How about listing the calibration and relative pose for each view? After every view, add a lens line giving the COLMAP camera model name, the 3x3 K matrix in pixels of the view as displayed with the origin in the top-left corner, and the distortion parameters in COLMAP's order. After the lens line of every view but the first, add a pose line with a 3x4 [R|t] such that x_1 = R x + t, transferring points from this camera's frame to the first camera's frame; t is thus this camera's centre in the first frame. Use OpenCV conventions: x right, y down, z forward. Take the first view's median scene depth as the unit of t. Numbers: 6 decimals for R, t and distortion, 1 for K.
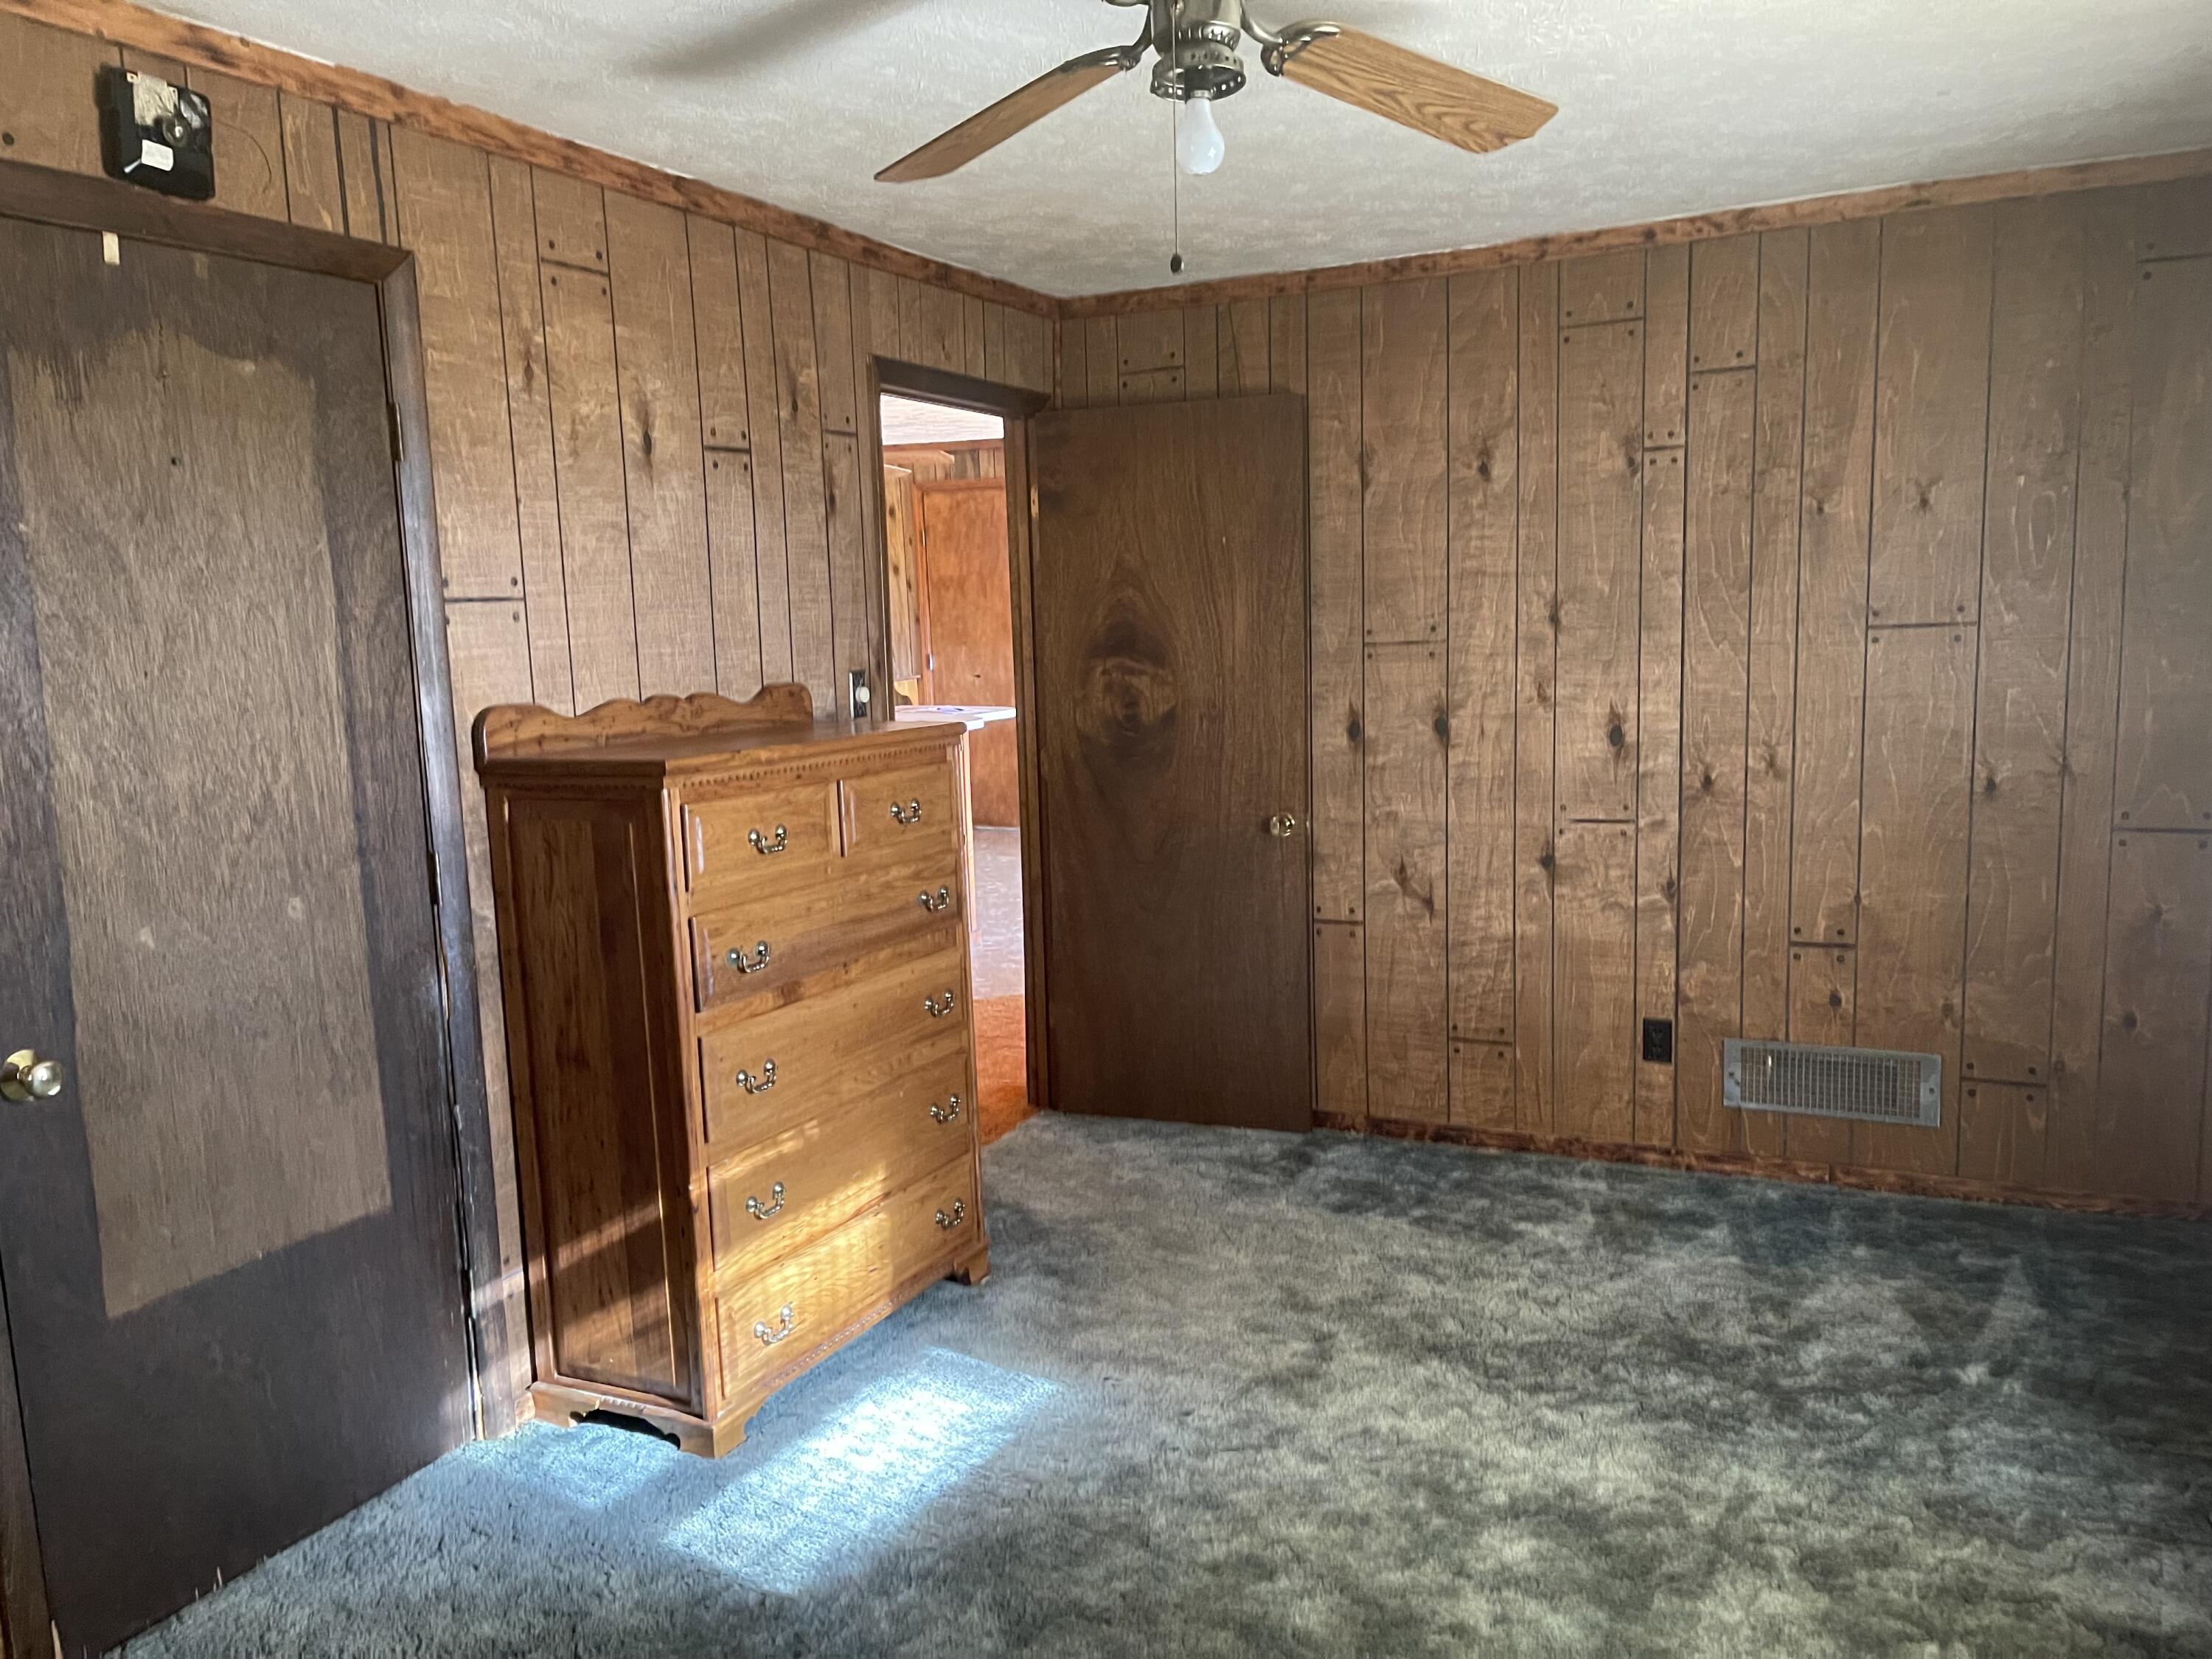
lens RADIAL K [[1657.6, 0, 1119.8], [0, 1657.6, 843.4], [0, 0, 1]] dist [0.079424, -0.101839]
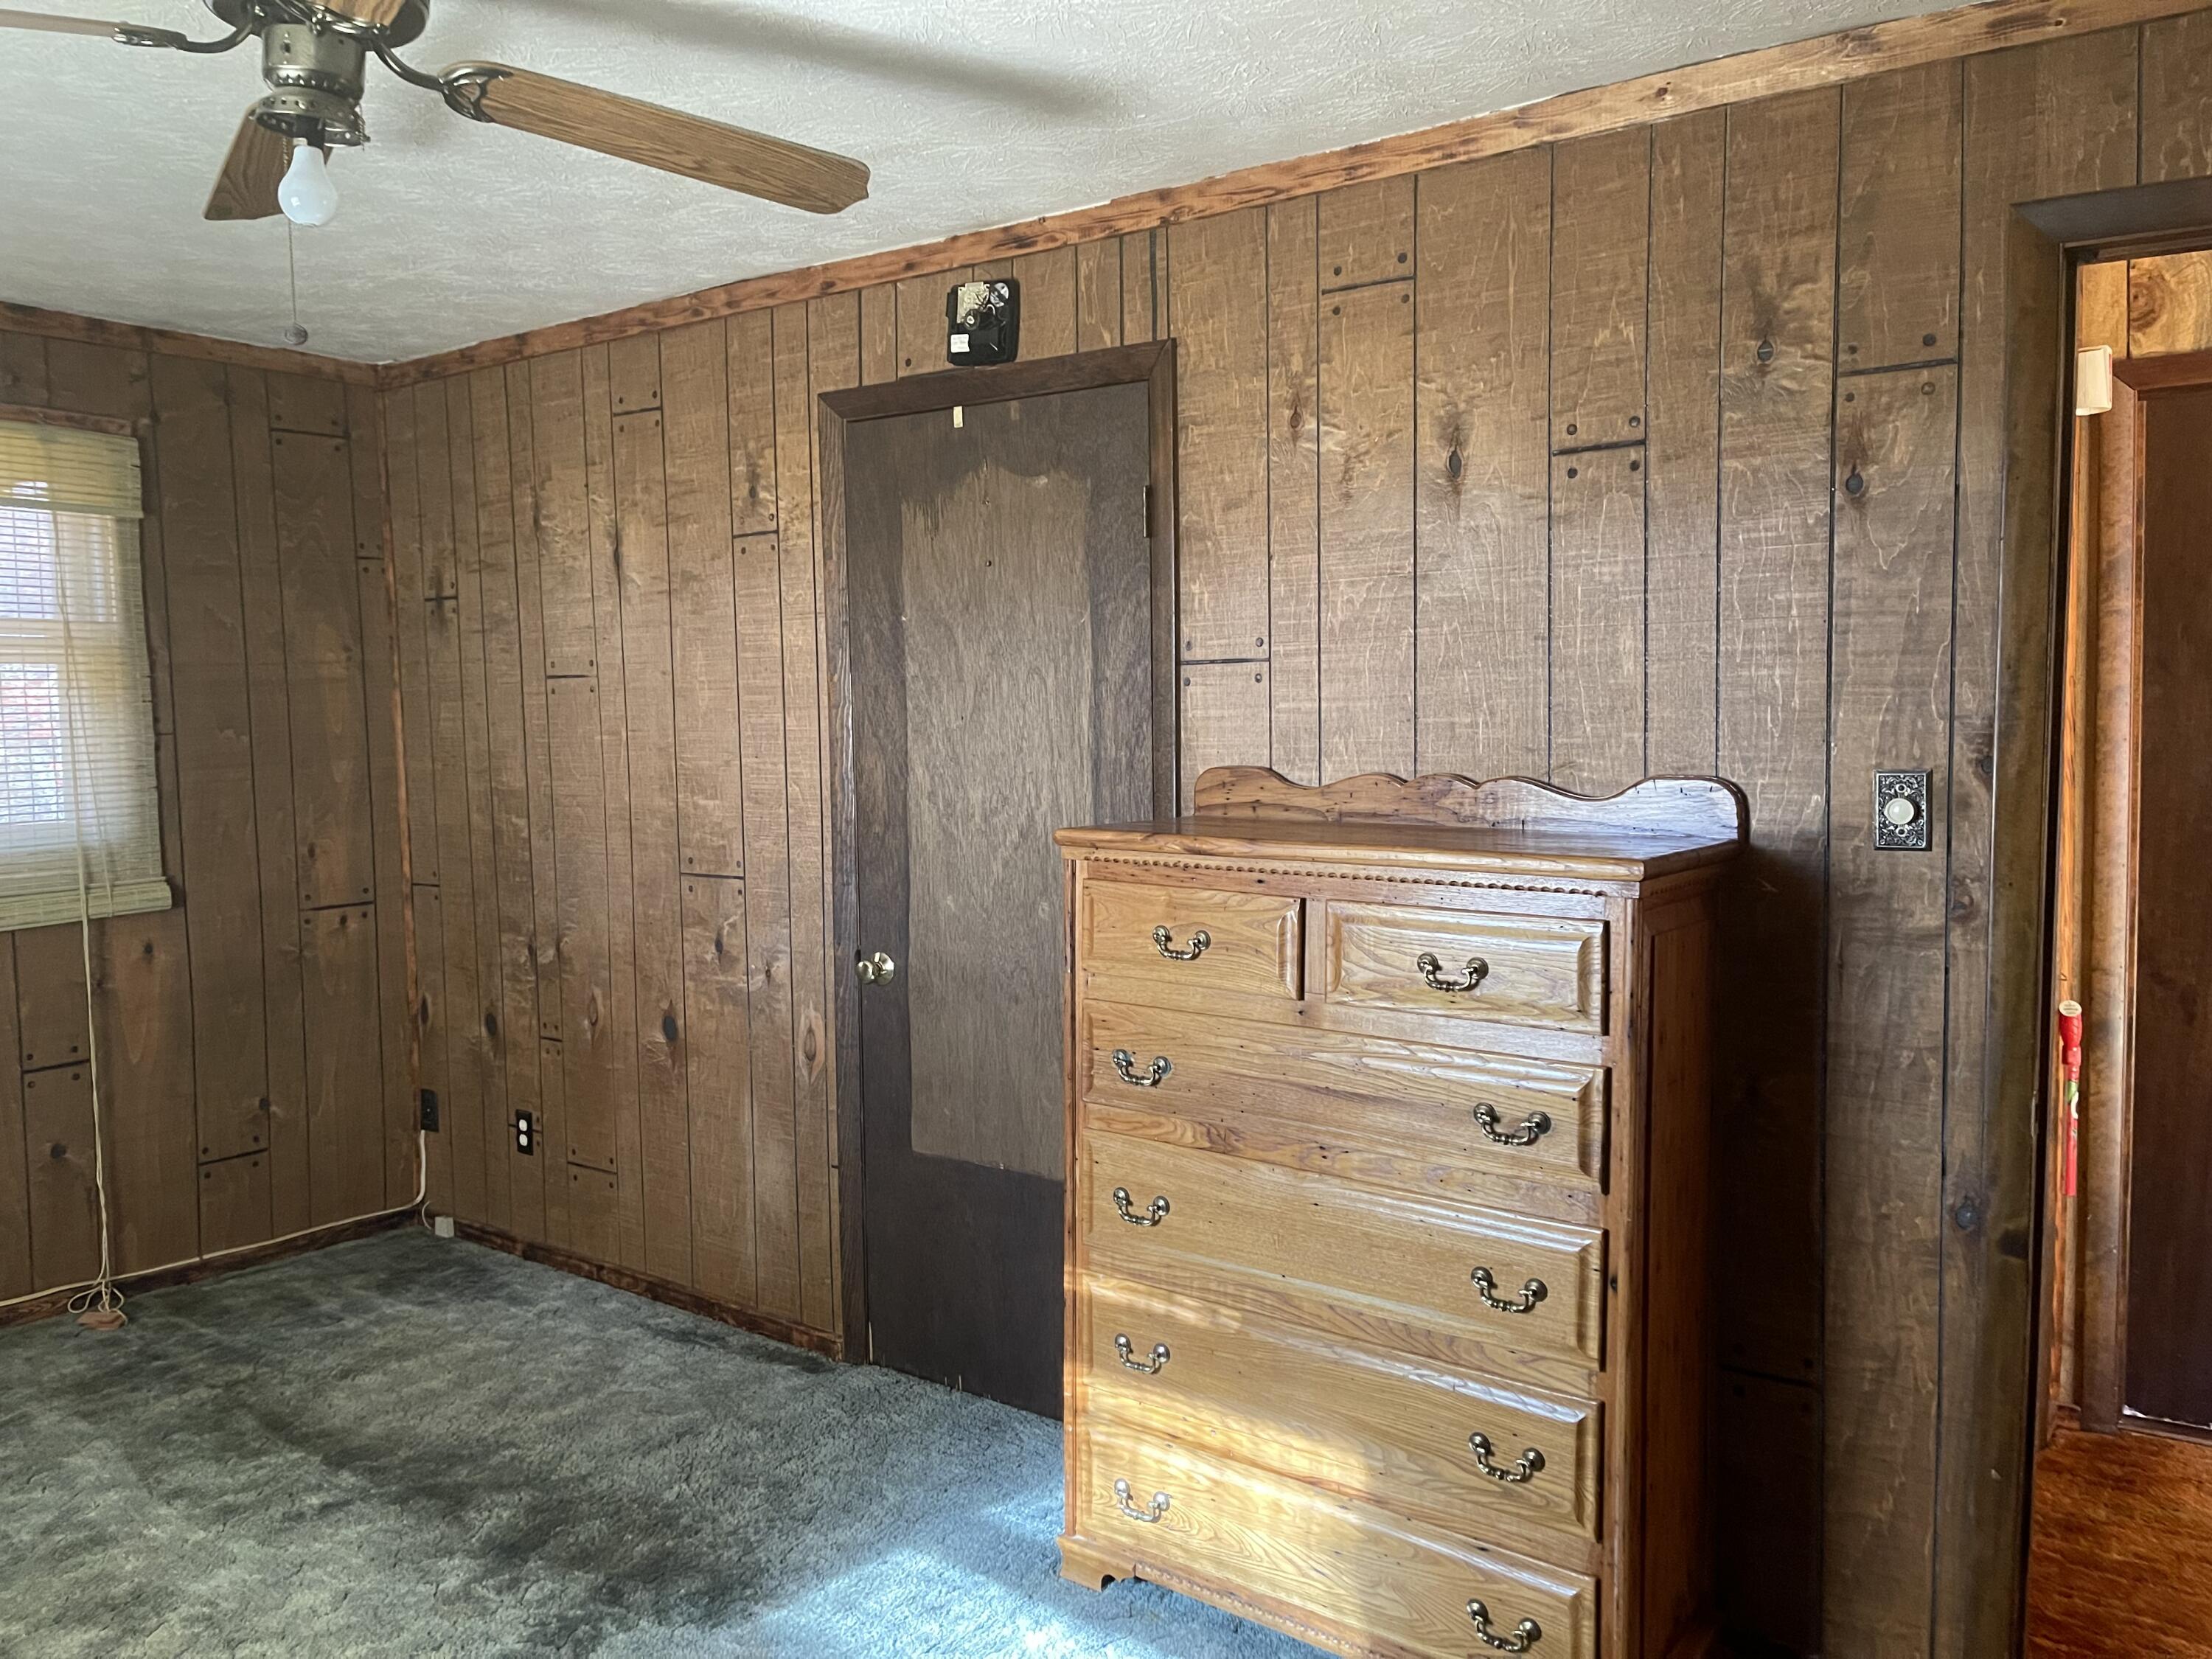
lens RADIAL K [[1657.6, 0, 1112.6], [0, 1657.6, 824.0], [0, 0, 1]] dist [0.079424, -0.101839]
pose [[-0.170887, 0.106687, -0.979498, 0.662497], [-0.123831, 0.983912, 0.128772, -0.179839], [0.977478, 0.143298, -0.154926, 1.171988]]
